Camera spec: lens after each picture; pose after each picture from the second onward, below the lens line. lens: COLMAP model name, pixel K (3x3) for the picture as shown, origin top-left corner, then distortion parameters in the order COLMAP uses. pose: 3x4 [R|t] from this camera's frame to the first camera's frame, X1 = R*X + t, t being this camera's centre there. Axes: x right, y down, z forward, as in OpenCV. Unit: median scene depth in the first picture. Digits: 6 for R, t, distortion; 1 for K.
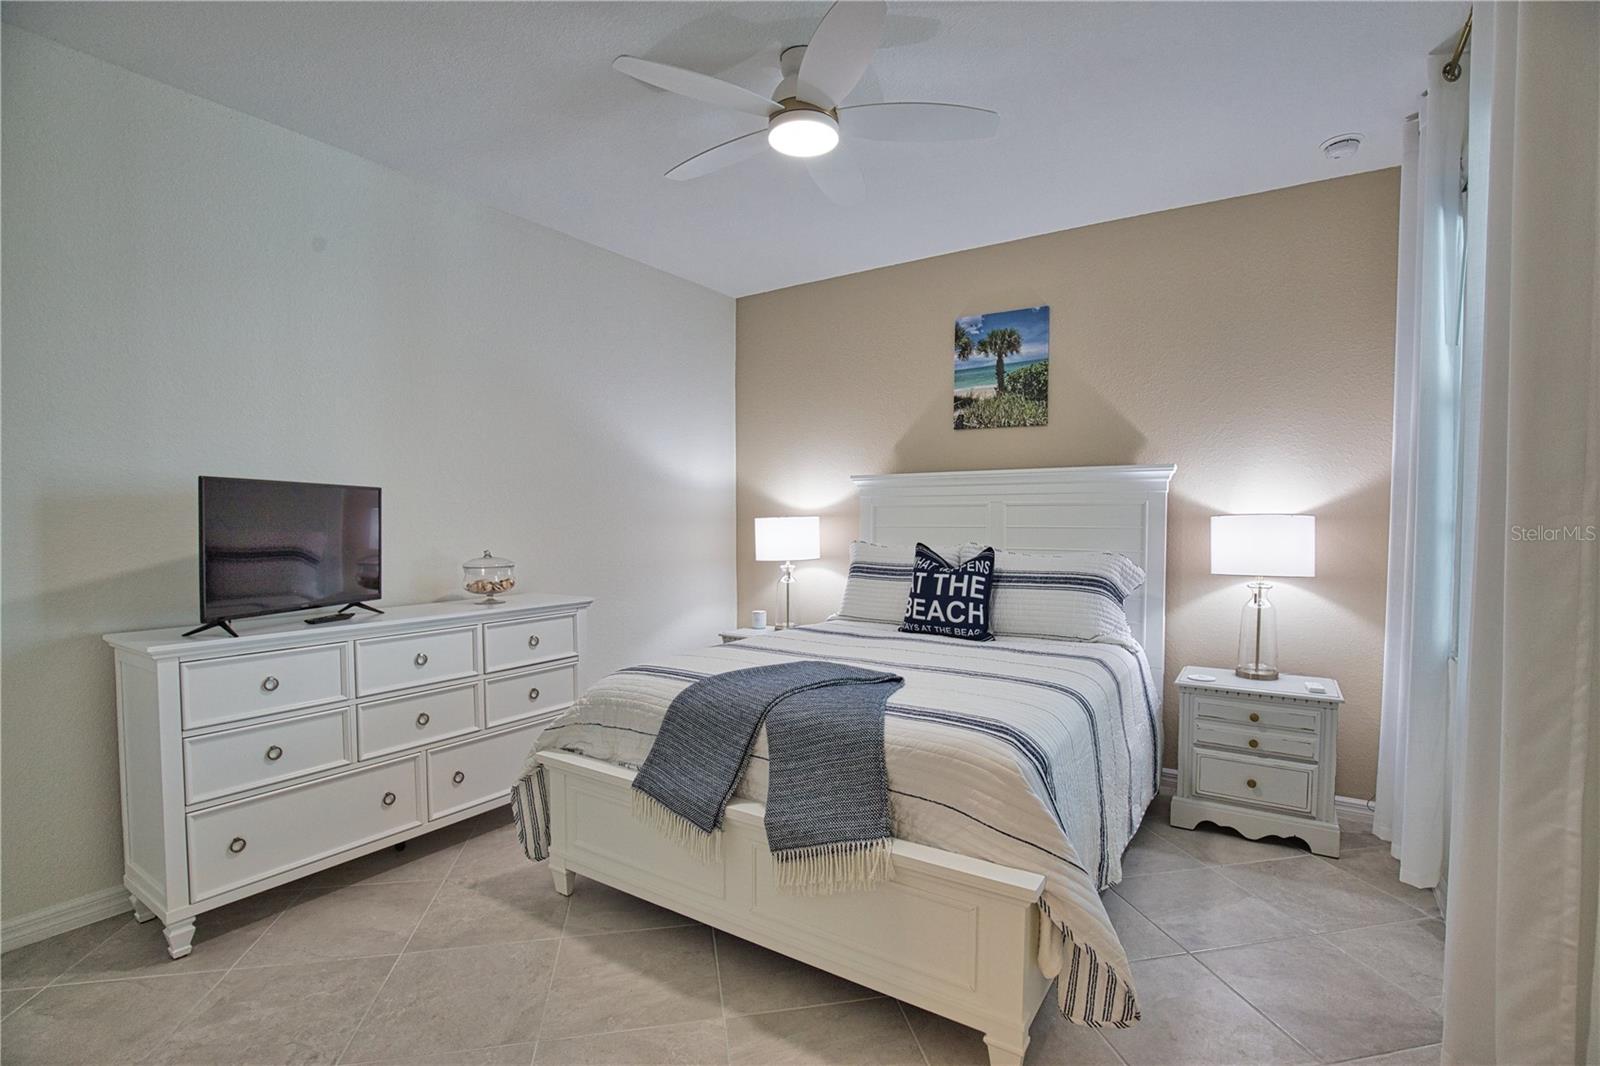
lens RADIAL K [[733.7, 0, 808.5], [0, 733.7, 537.6], [0, 0, 1]] dist [-0.022347, 0.000015]
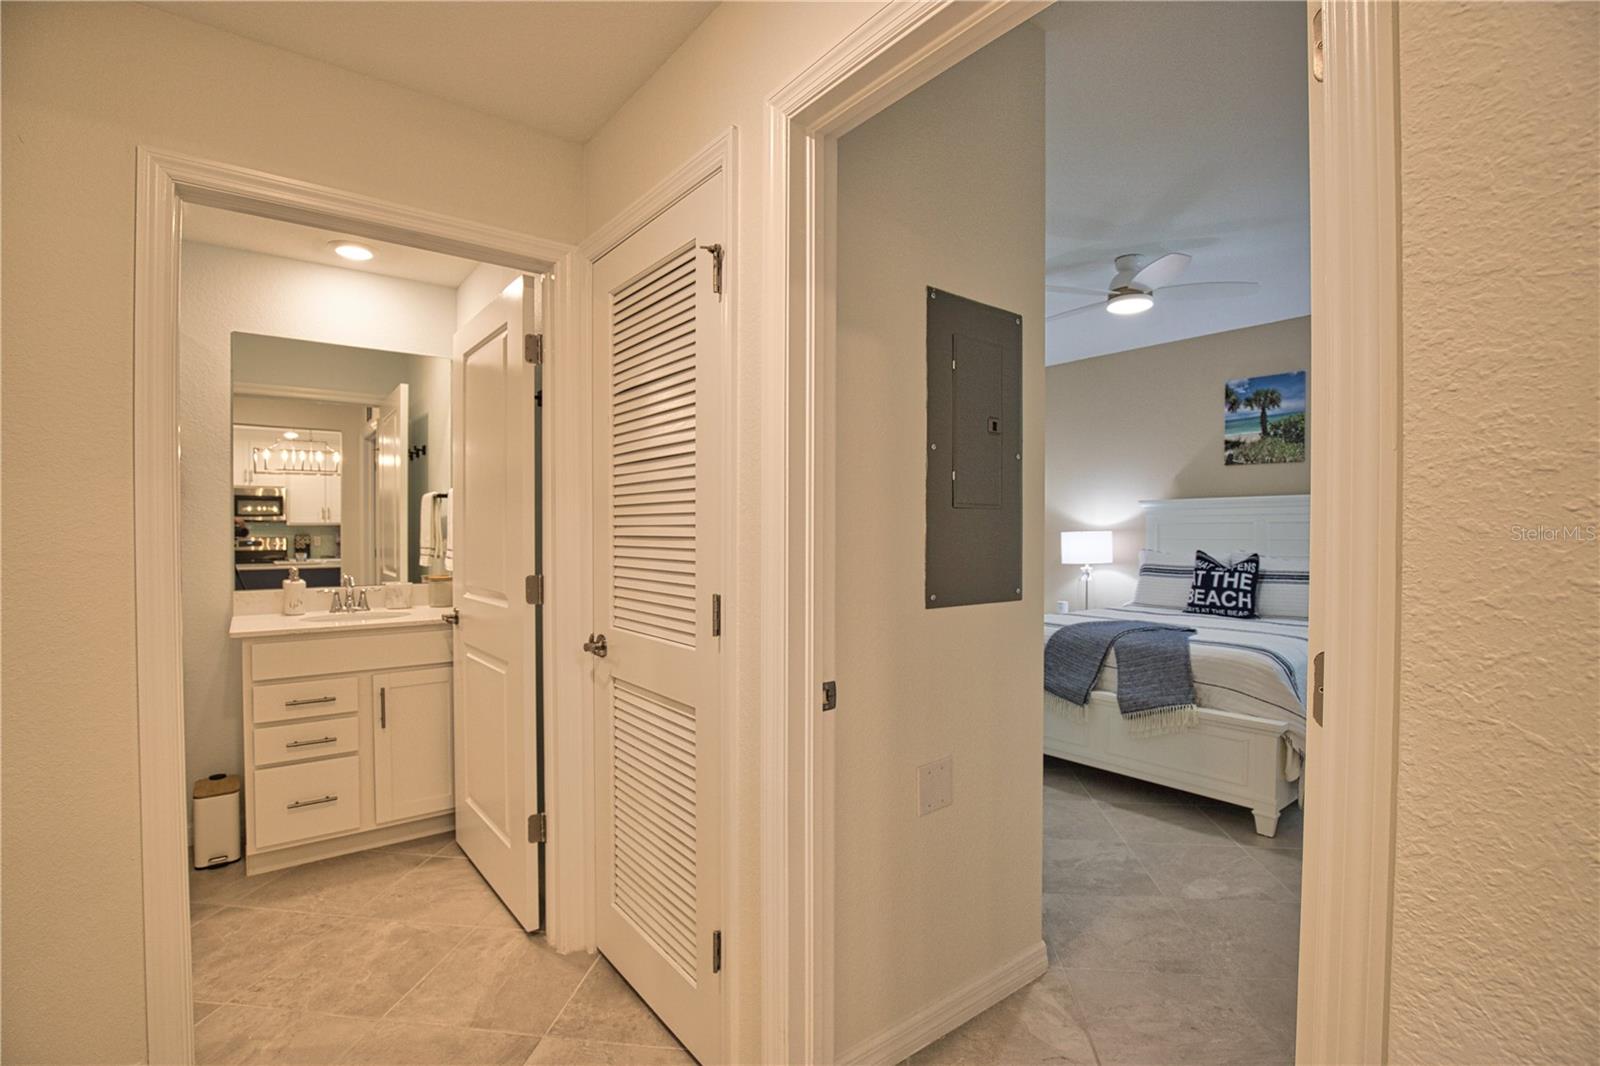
lens RADIAL K [[733.7, 0, 808.5], [0, 733.7, 537.6], [0, 0, 1]] dist [-0.022347, 0.000015]
pose [[0.952163, -0.000277, -0.305589, -0.137210], [-0.005996, 0.999790, -0.019587, 0.015846], [0.305531, 0.020483, 0.951962, -0.568381]]
